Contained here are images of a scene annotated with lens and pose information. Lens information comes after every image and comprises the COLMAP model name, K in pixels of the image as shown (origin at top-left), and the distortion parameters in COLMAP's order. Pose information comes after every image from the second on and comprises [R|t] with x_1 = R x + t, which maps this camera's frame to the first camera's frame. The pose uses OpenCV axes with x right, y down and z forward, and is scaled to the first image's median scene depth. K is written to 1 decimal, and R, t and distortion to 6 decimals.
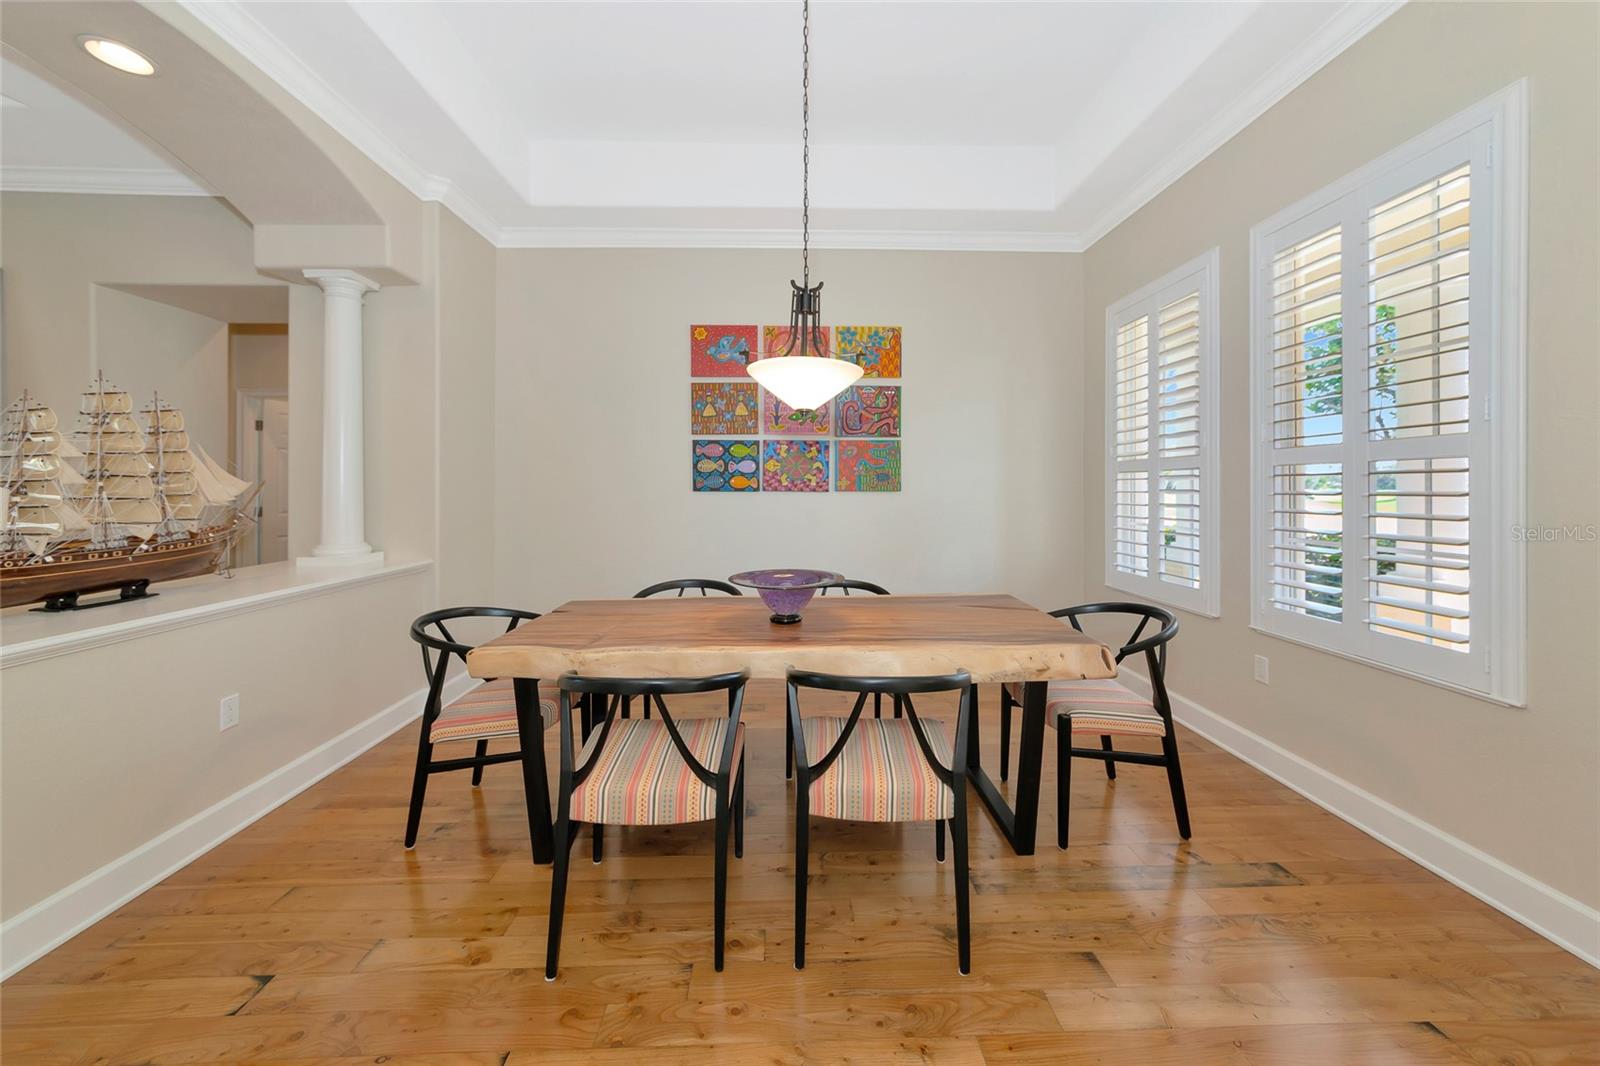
lens RADIAL K [[580.5, 0, 794.7], [0, 580.5, 480.0], [0, 0, 1]] dist [0.000604, 0.000180]
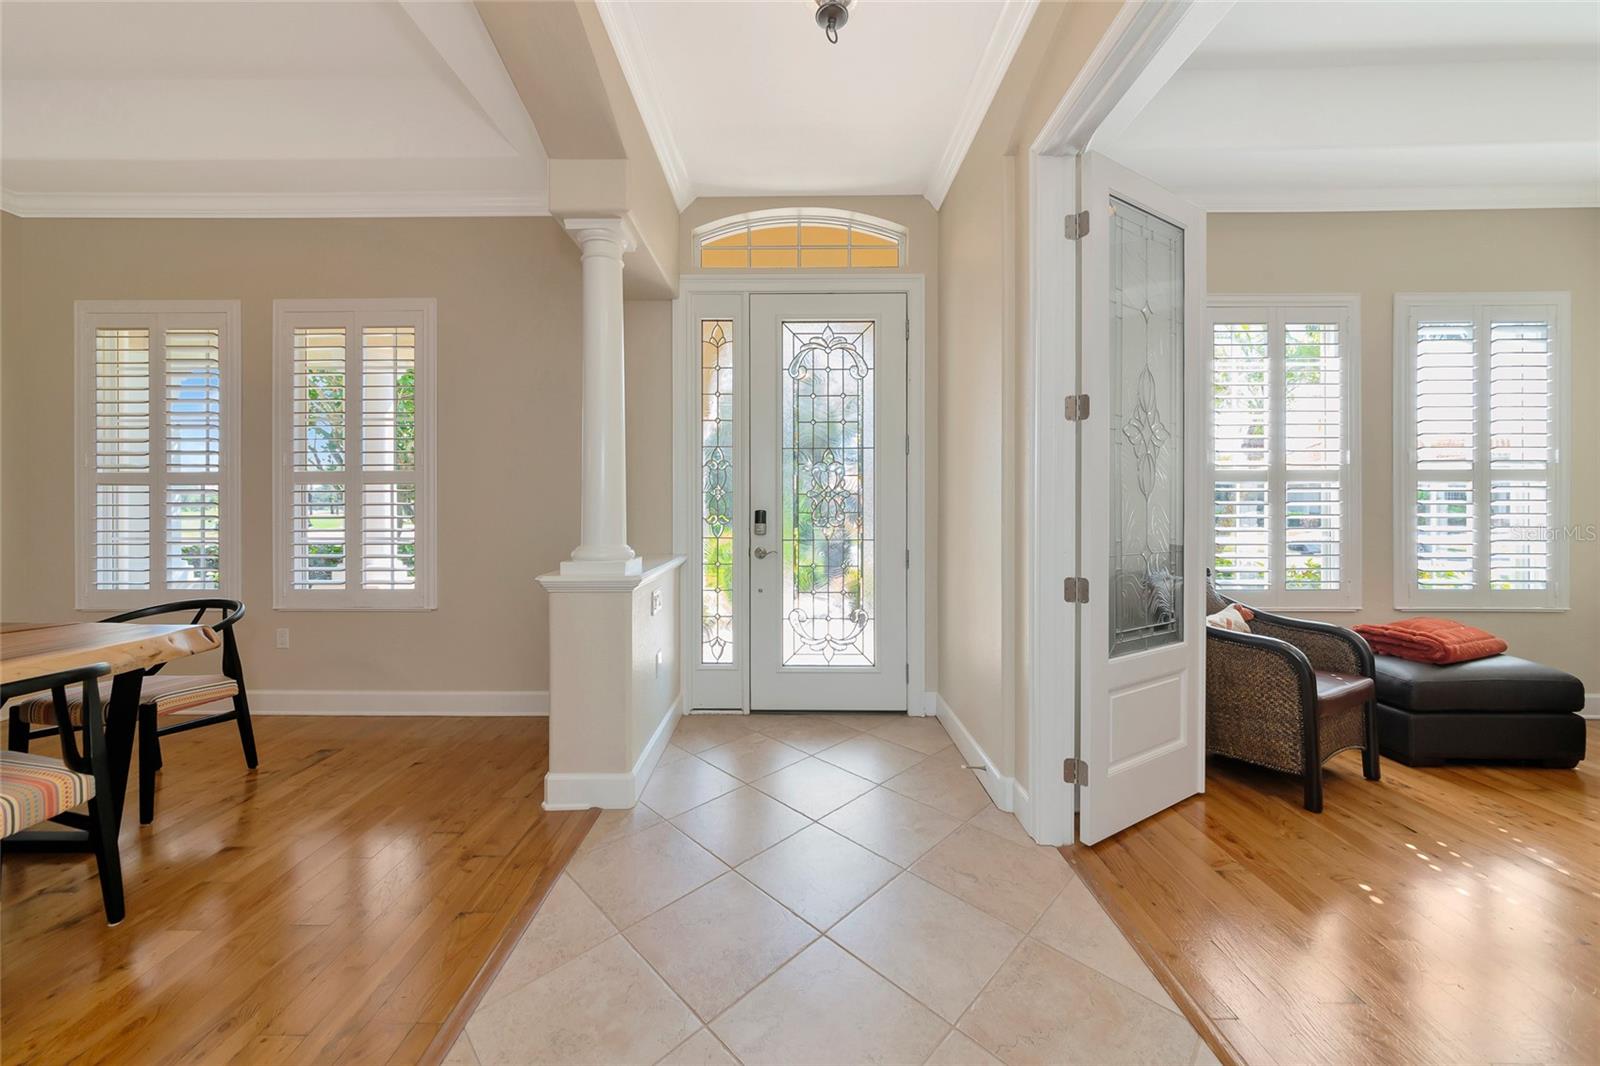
lens RADIAL K [[565.7, 0, 795.4], [0, 565.7, 512.0], [0, 0, 1]] dist [0.000216, 0.000154]
pose [[0.027808, -0.015097, 0.999499, -0.545353], [-0.008698, 0.999844, 0.015344, 0.012607], [-0.999575, -0.009121, 0.027672, -0.246818]]
